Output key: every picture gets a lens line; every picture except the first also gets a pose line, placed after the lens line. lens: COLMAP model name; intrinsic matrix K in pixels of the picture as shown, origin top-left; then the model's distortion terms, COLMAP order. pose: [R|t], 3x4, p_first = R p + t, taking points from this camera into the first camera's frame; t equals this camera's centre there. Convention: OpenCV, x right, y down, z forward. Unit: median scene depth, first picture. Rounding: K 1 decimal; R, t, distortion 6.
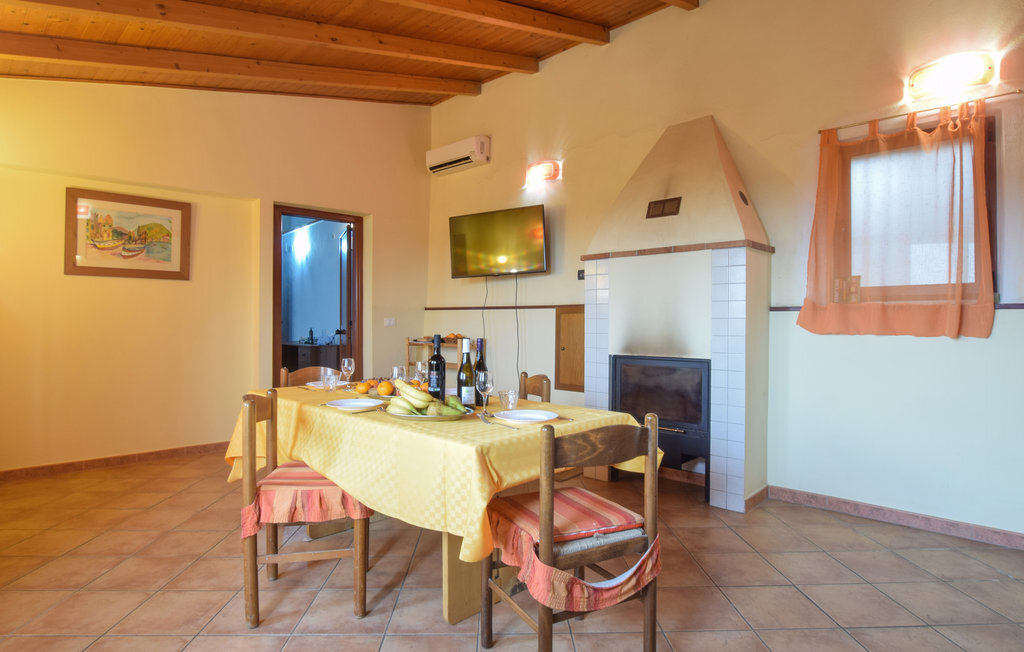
lens RADIAL K [[561.4, 0, 515.8], [0, 561.4, 317.4], [0, 0, 1]] dist [-0.000957, 0.000900]
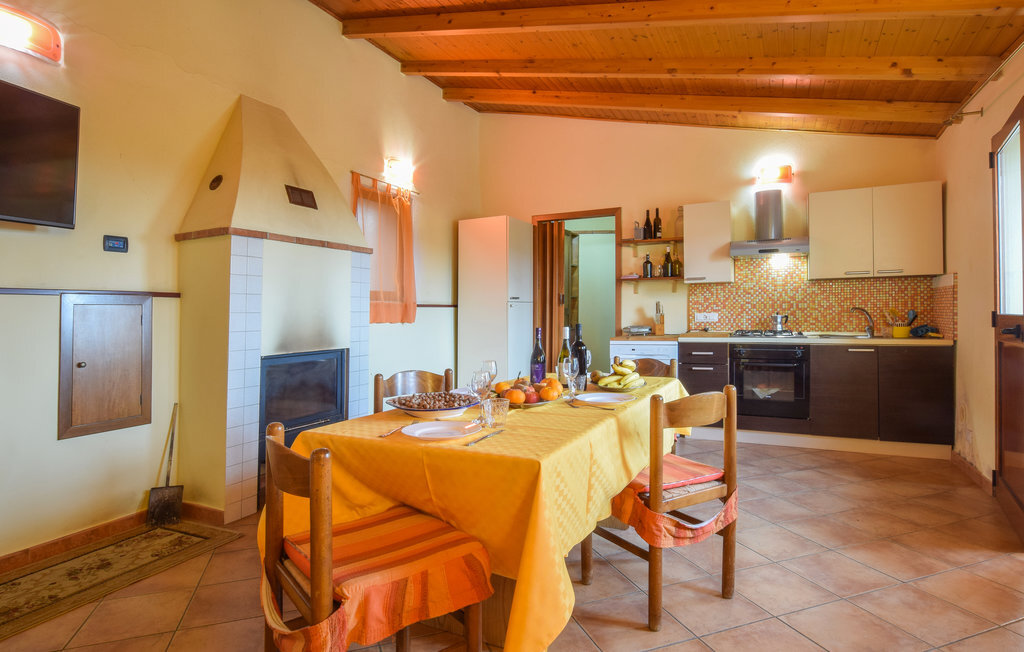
lens RADIAL K [[561.4, 0, 515.8], [0, 561.4, 317.4], [0, 0, 1]] dist [-0.000957, 0.000900]
pose [[-0.303513, -0.005098, 0.952814, -0.715525], [0.002339, 0.999979, 0.006096, 0.005562], [-0.952824, 0.004079, -0.303495, 0.879772]]
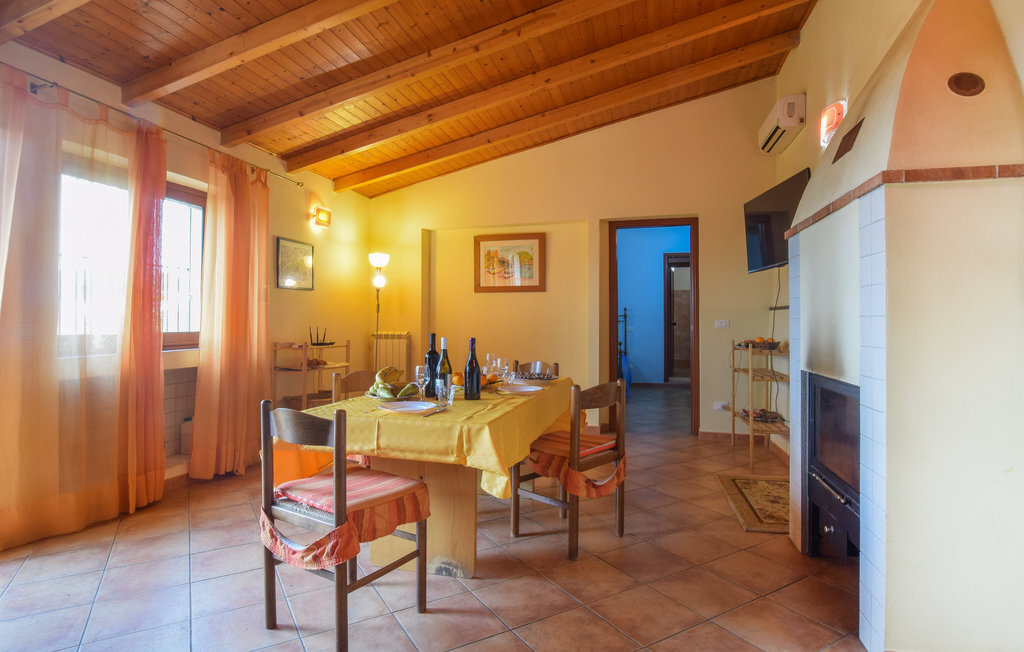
lens RADIAL K [[561.4, 0, 515.8], [0, 561.4, 317.4], [0, 0, 1]] dist [-0.000957, 0.000900]
pose [[0.497423, -0.007626, -0.867474, 0.587936], [0.004247, 0.999971, -0.006356, 0.001982], [0.867498, -0.000523, 0.497441, 0.329892]]
